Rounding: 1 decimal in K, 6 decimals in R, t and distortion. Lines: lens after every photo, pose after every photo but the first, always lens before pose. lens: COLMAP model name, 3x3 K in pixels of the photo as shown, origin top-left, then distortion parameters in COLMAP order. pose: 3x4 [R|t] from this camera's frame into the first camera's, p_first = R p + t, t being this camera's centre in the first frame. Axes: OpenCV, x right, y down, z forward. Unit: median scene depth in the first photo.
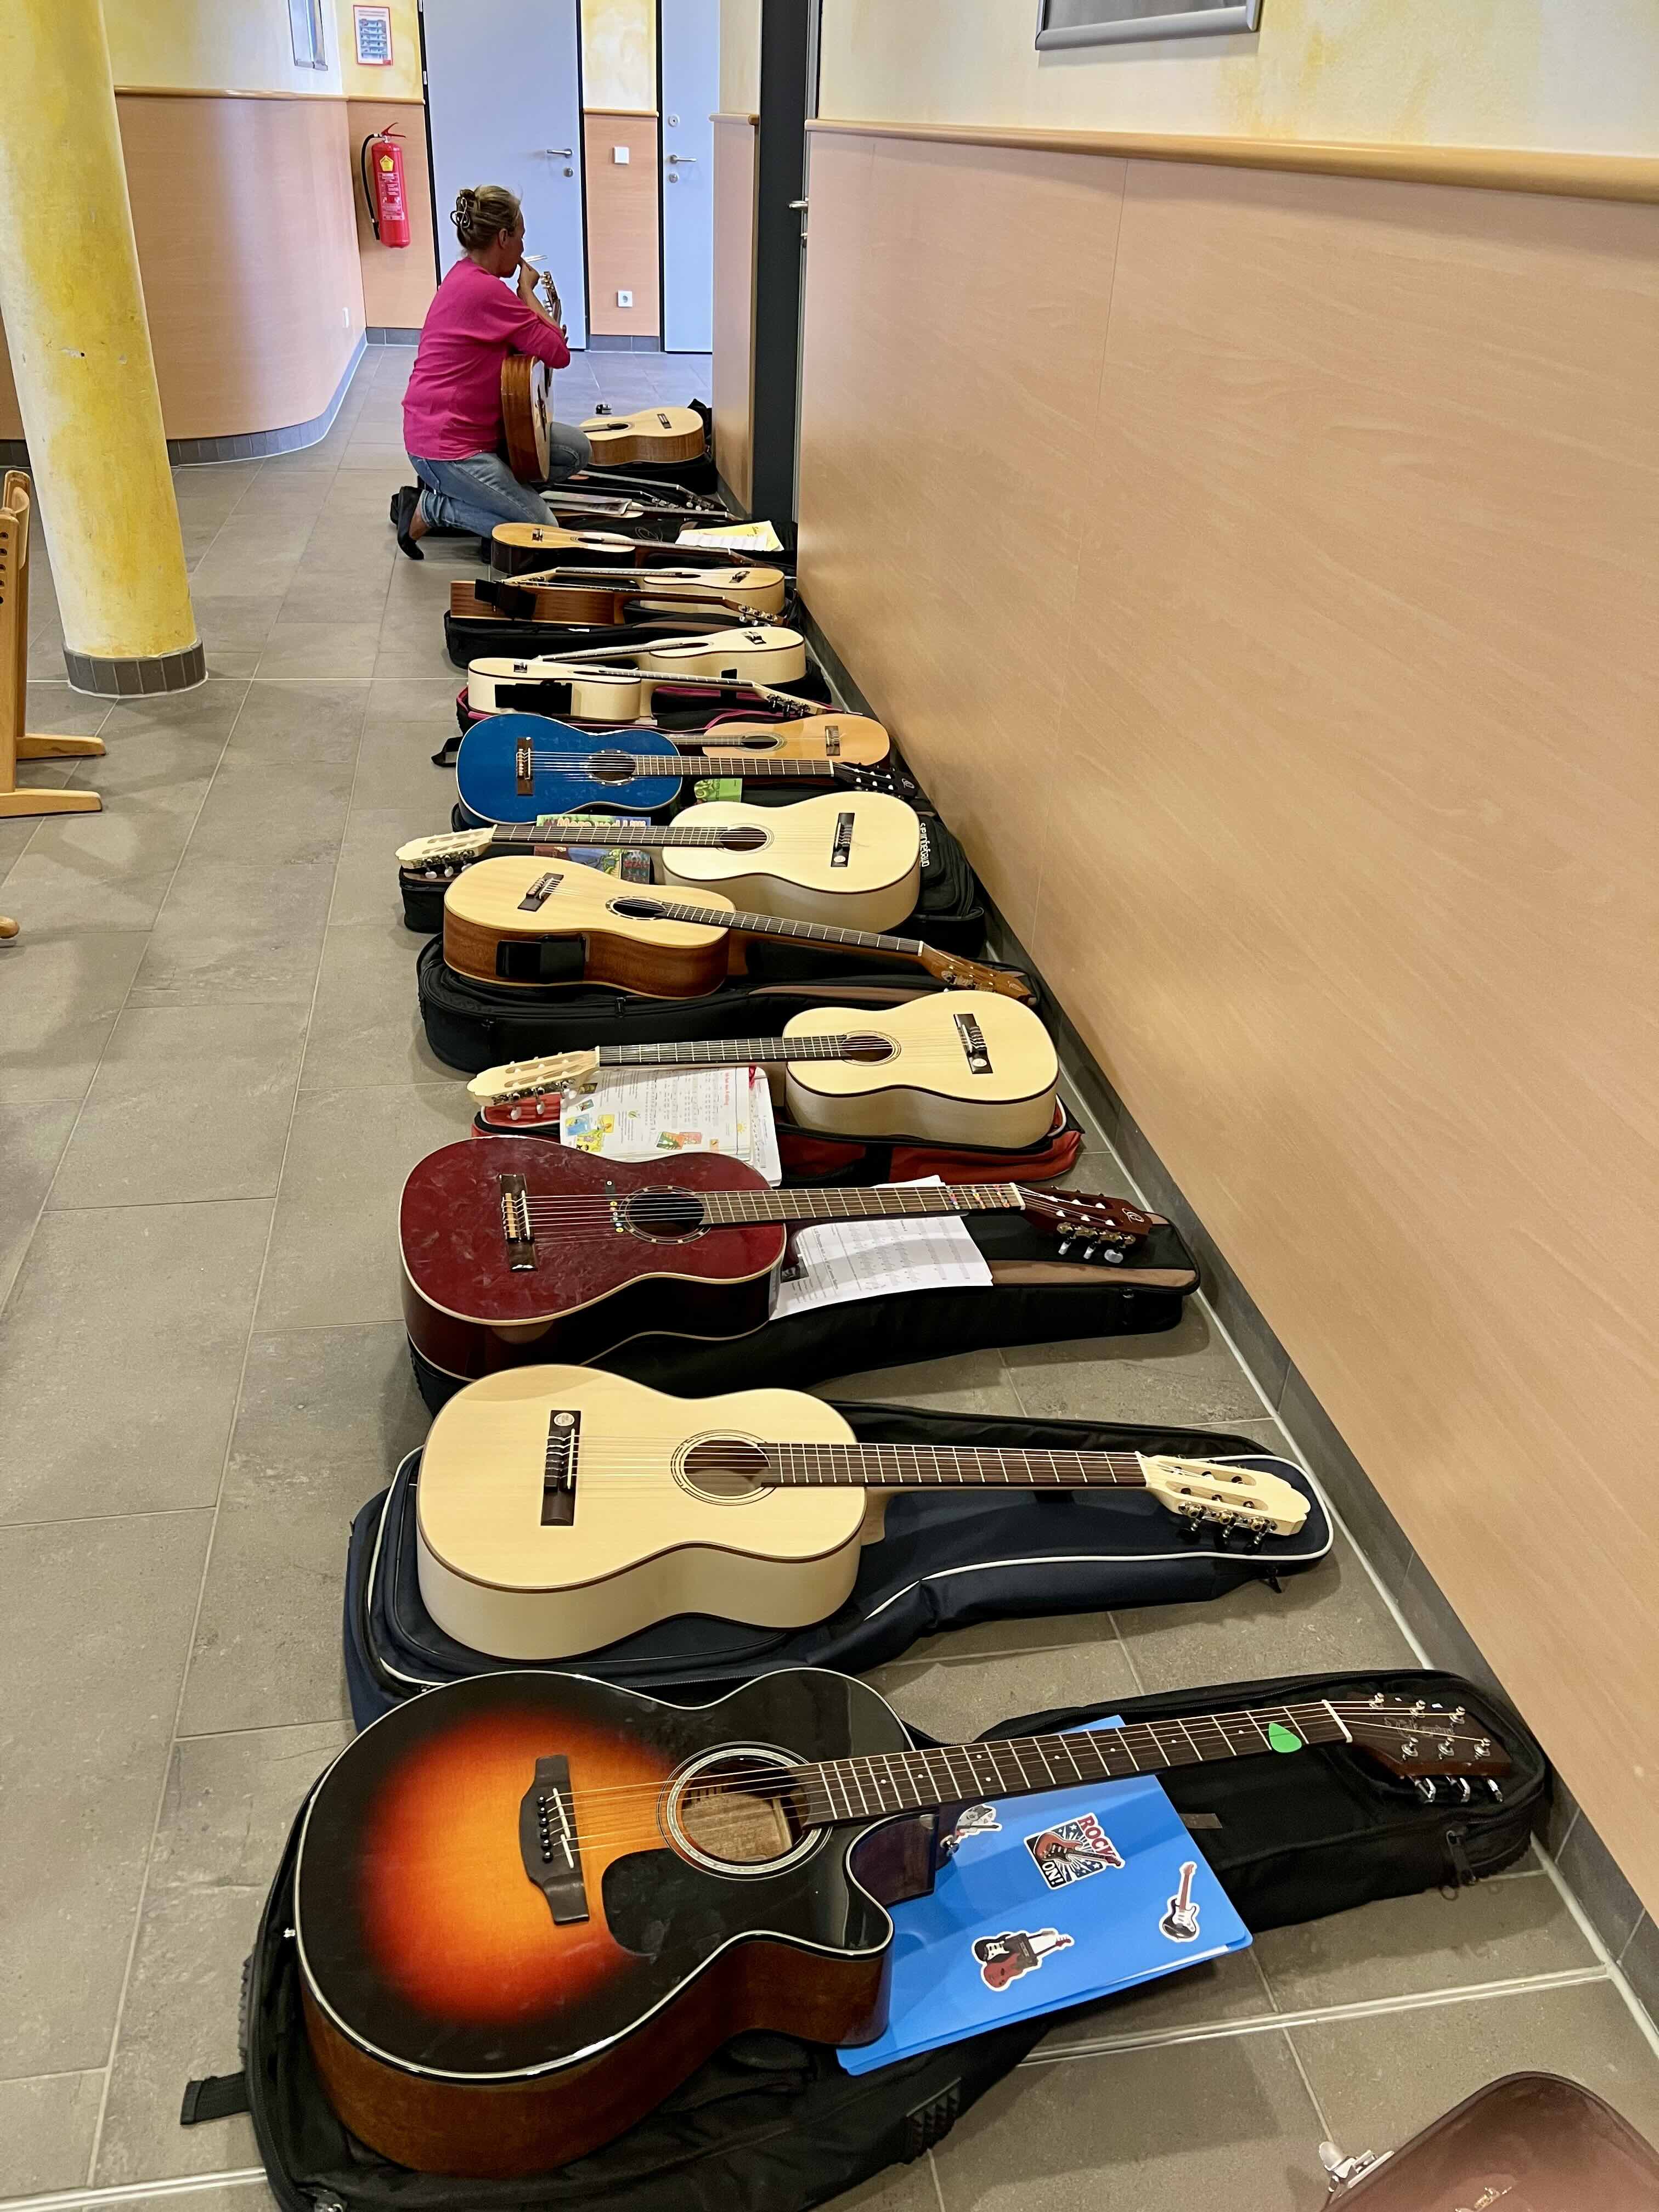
lens RADIAL K [[1690.1, 0, 829.5], [0, 1690.1, 1106.0], [0, 0, 1]] dist [0.029327, -0.003976]
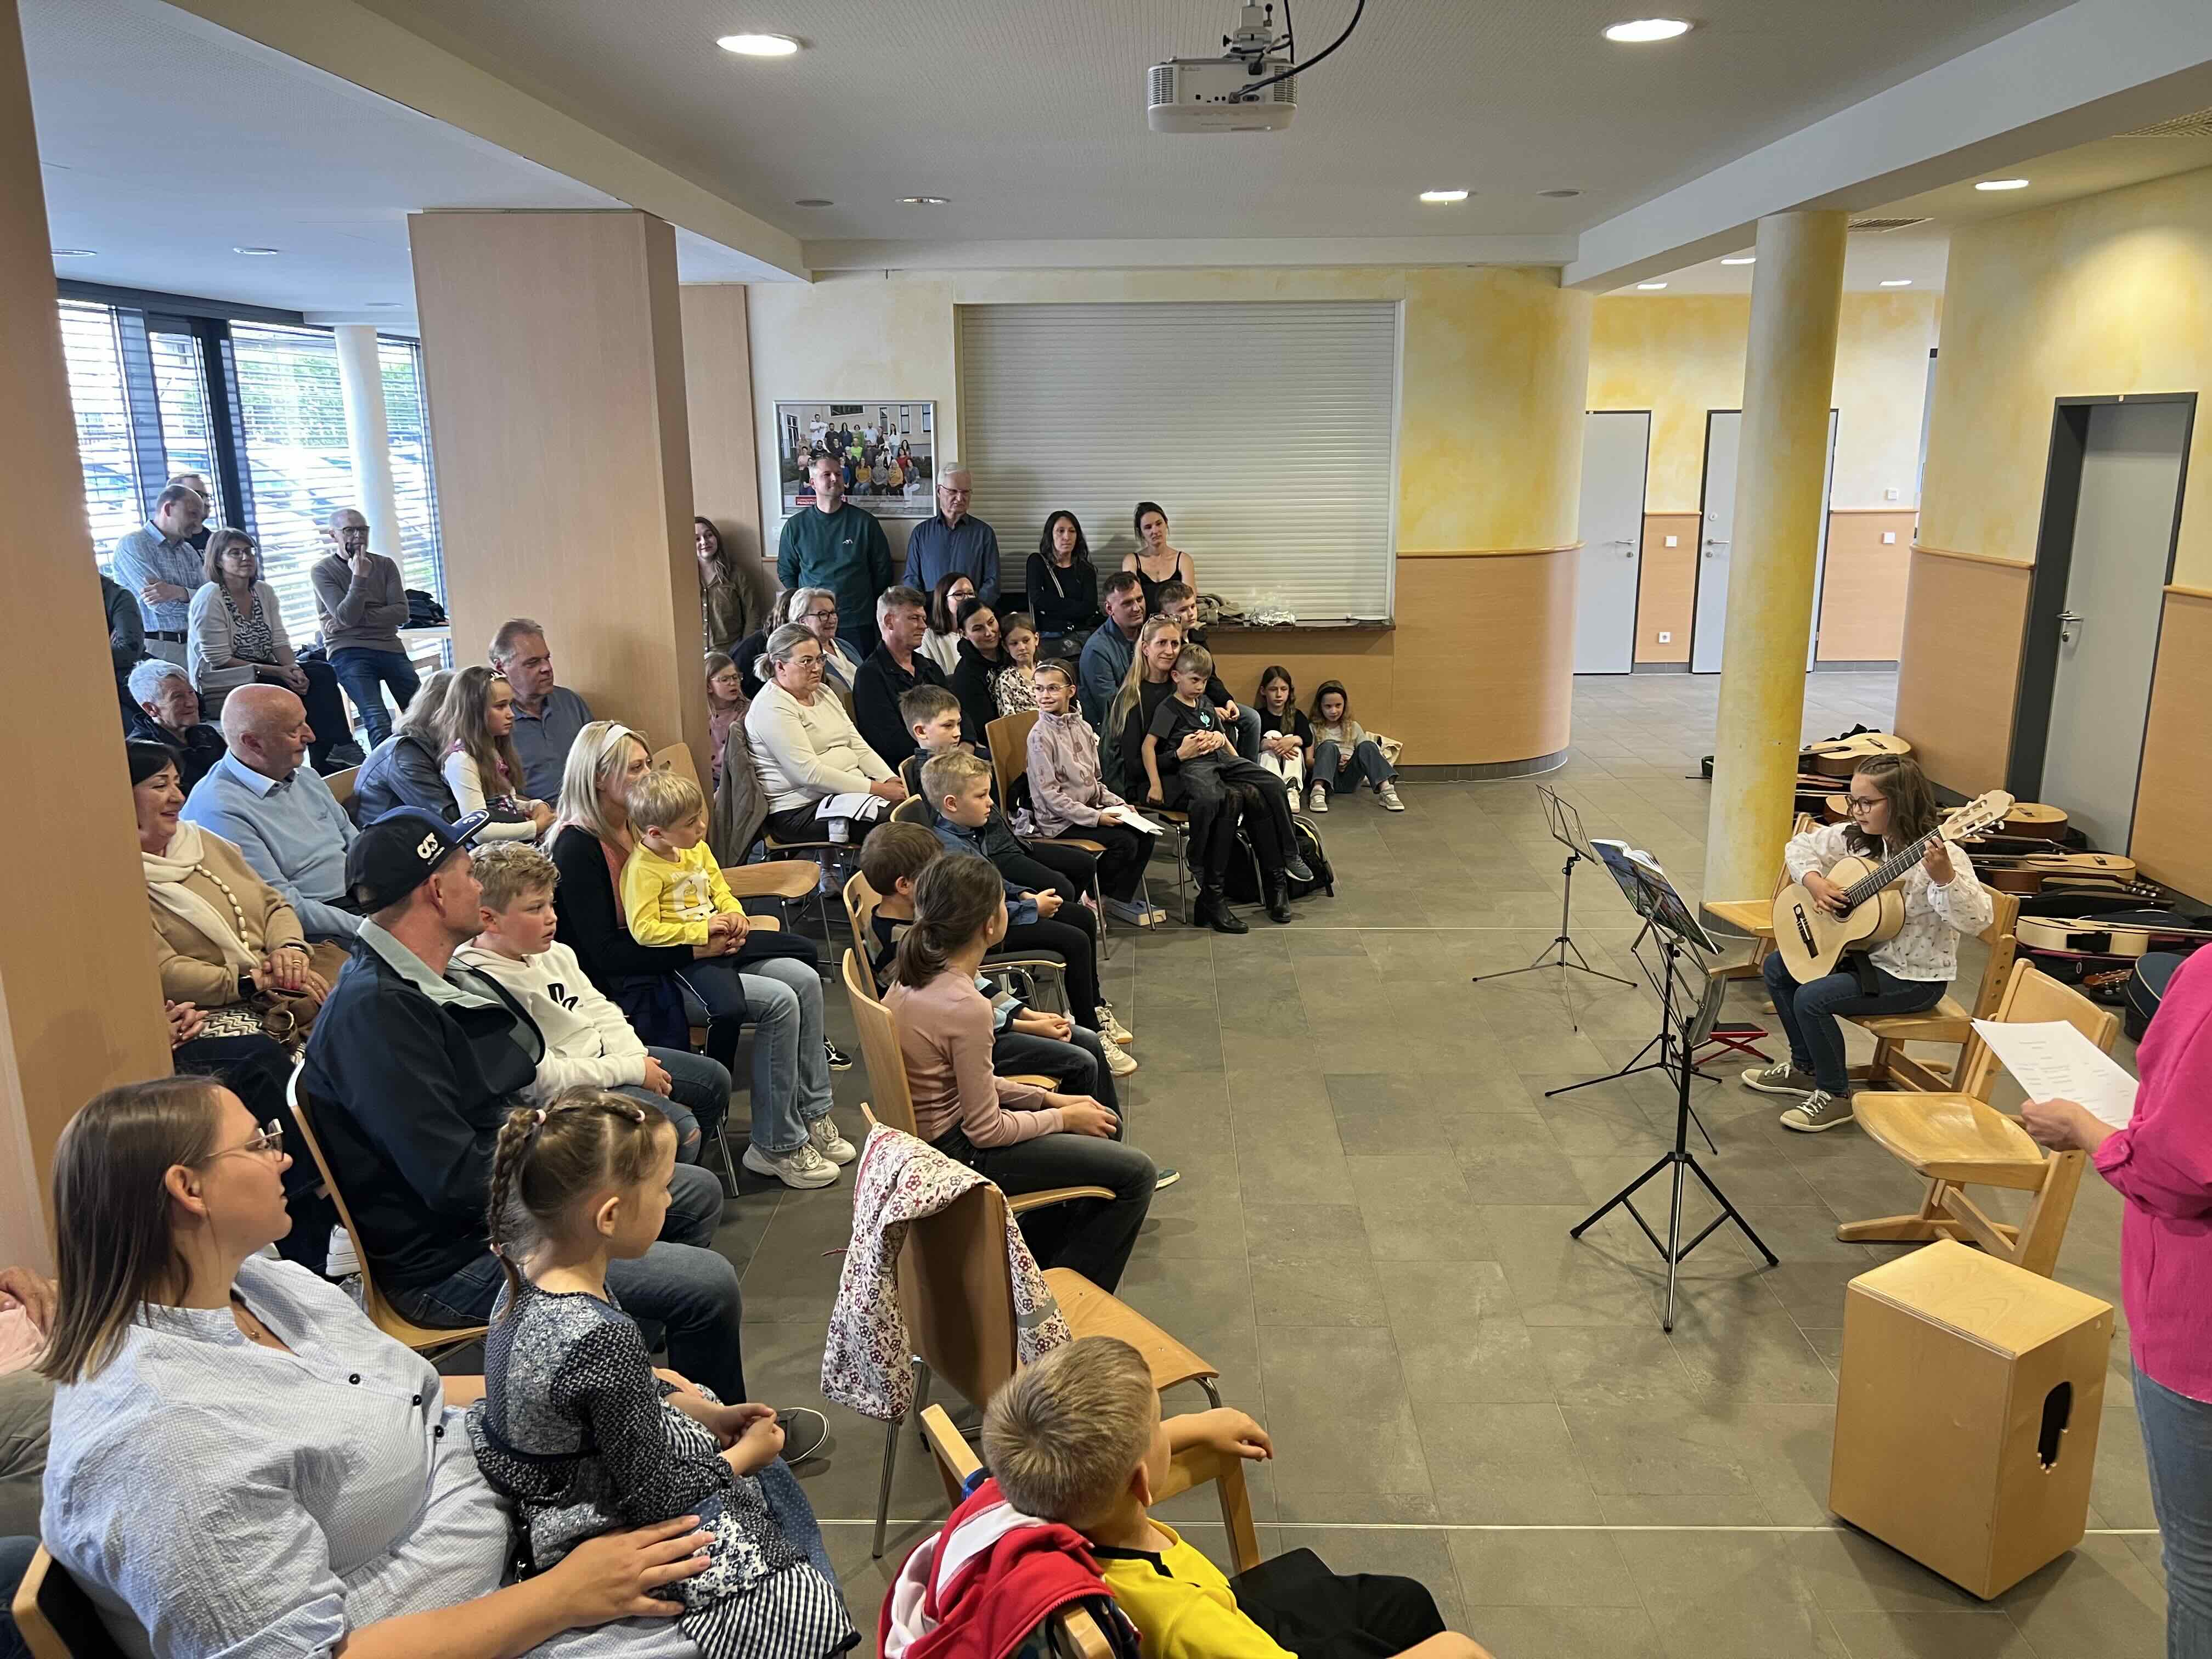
lens RADIAL K [[1690.1, 0, 1106.0], [0, 1690.1, 829.5], [0, 0, 1]] dist [0.029327, -0.003976]
pose [[0.979247, -0.003668, -0.202638, -0.291471], [-0.055447, 0.956842, -0.285270, 0.062841], [0.194939, 0.290585, 0.936781, -0.269552]]
